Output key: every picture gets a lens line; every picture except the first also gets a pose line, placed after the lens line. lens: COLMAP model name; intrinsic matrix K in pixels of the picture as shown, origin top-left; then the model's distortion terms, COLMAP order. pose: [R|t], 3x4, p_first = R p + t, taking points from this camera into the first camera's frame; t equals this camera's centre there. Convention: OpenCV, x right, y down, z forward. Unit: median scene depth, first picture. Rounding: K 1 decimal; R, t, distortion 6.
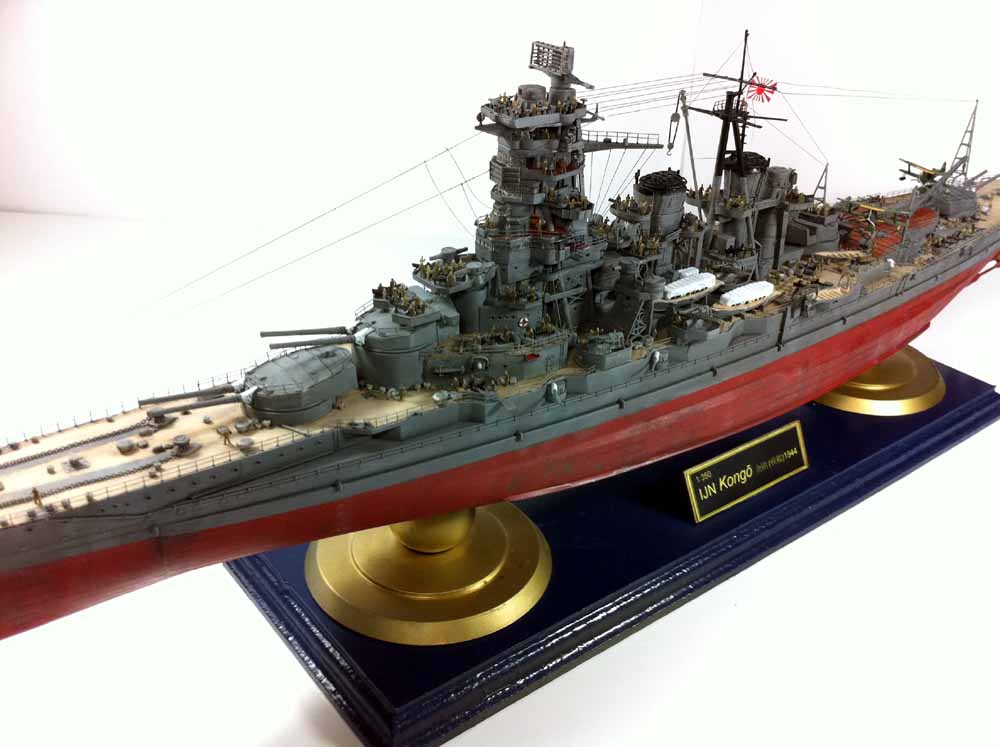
lens RADIAL K [[840.3, 0, 522.5], [0, 840.3, 370.2], [0, 0, 1]] dist [0.025702, -0.023606]
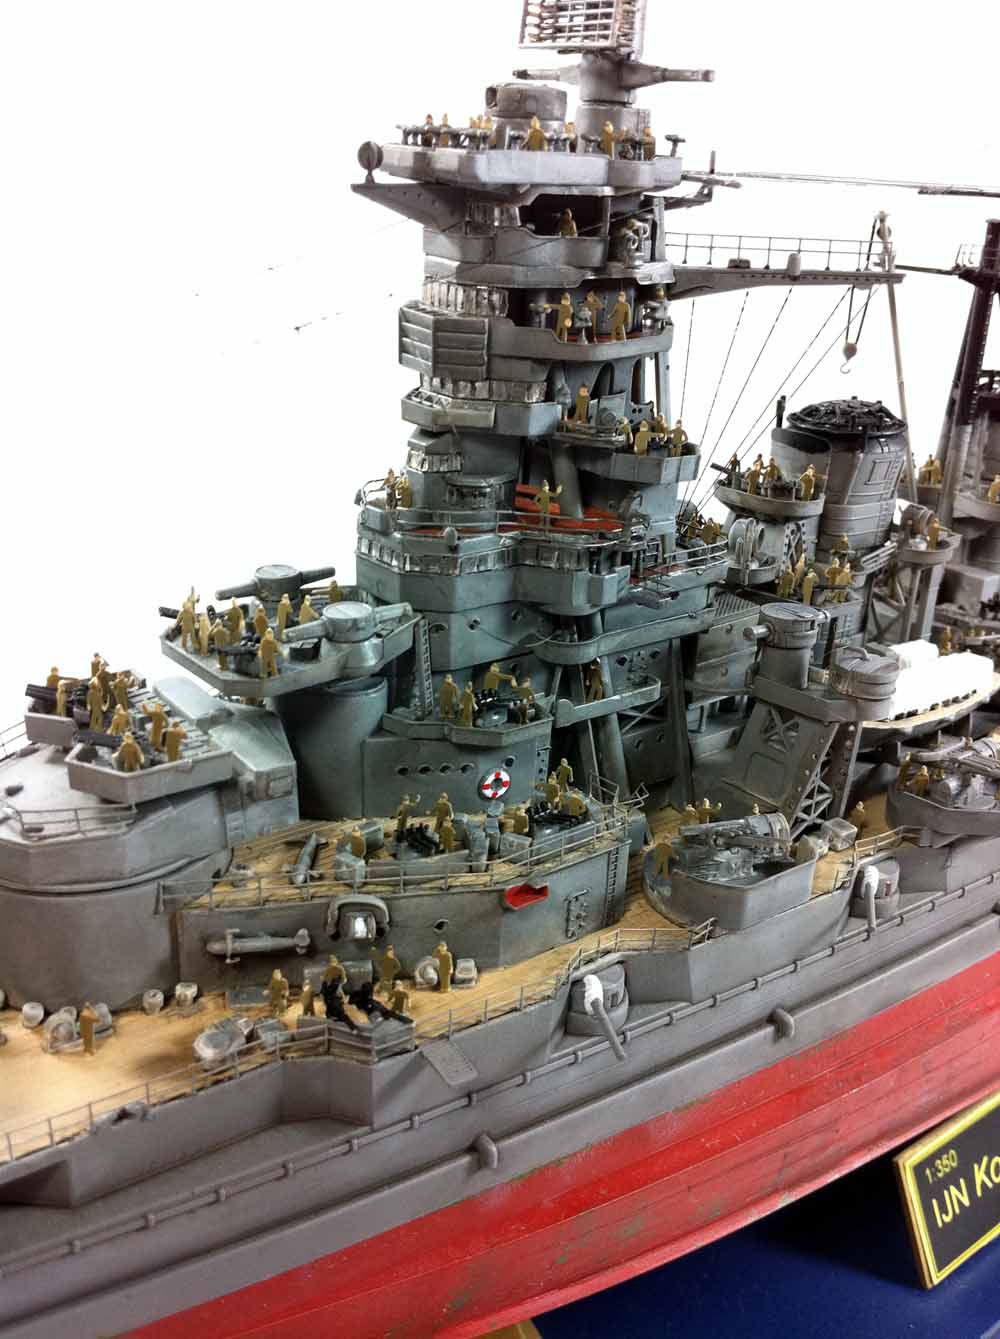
lens RADIAL K [[1125.1, 0, 505.5], [0, 1125.1, 677.6], [0, 0, 1]] dist [0.025702, -0.023606]
pose [[0.999655, 0.004300, 0.025908, -0.007056], [-0.000996, 0.992005, -0.126197, -0.043945], [-0.026243, 0.126127, 0.991667, 0.558408]]
